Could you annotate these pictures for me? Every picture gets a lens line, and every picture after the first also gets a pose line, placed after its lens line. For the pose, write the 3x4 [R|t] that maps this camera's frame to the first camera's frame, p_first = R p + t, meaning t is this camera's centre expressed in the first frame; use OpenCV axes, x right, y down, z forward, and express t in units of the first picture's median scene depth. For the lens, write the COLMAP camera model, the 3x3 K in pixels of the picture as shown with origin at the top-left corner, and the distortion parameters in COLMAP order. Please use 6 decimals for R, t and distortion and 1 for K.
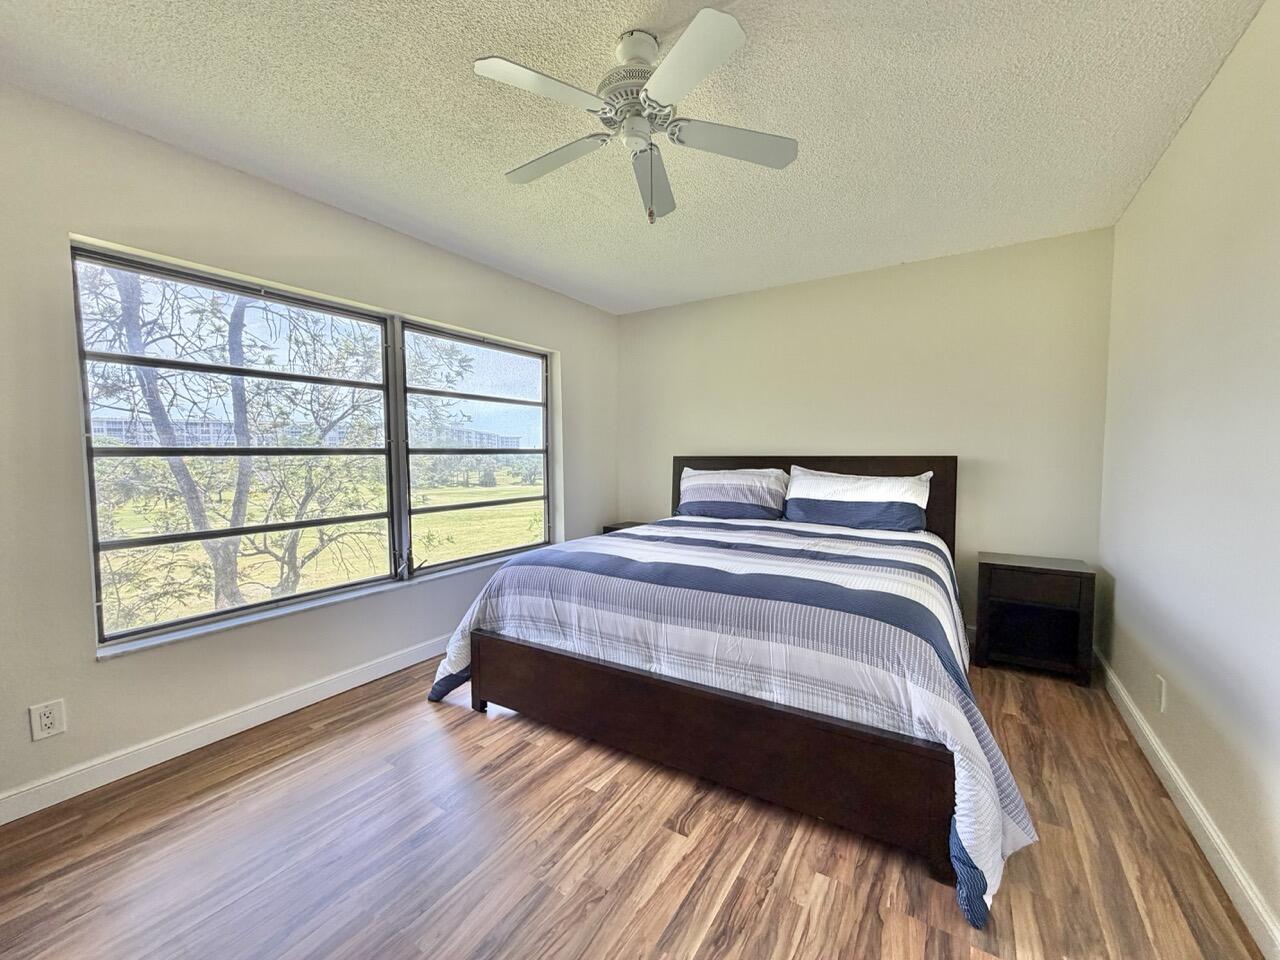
lens RADIAL K [[508.9, 0, 643.6], [0, 508.9, 481.4], [0, 0, 1]] dist [0.000874, -0.000206]
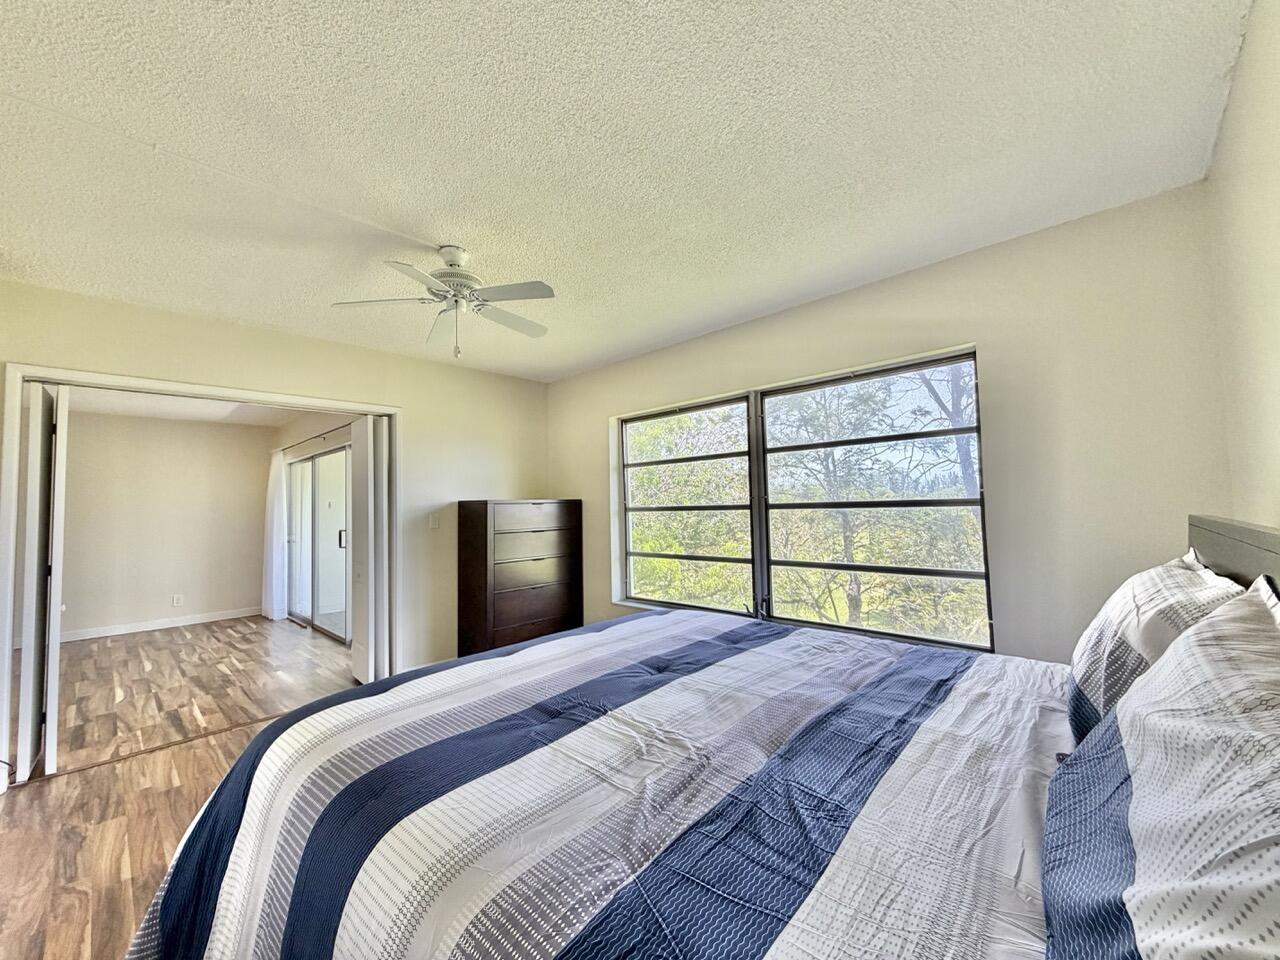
lens RADIAL K [[508.9, 0, 644.9], [0, 508.9, 483.2], [0, 0, 1]] dist [0.000874, -0.000206]
pose [[-0.170430, -0.047915, -0.984204, 0.683593], [-0.034593, 0.998492, -0.042621, -0.054142], [0.984762, 0.026782, -0.171831, 0.949402]]
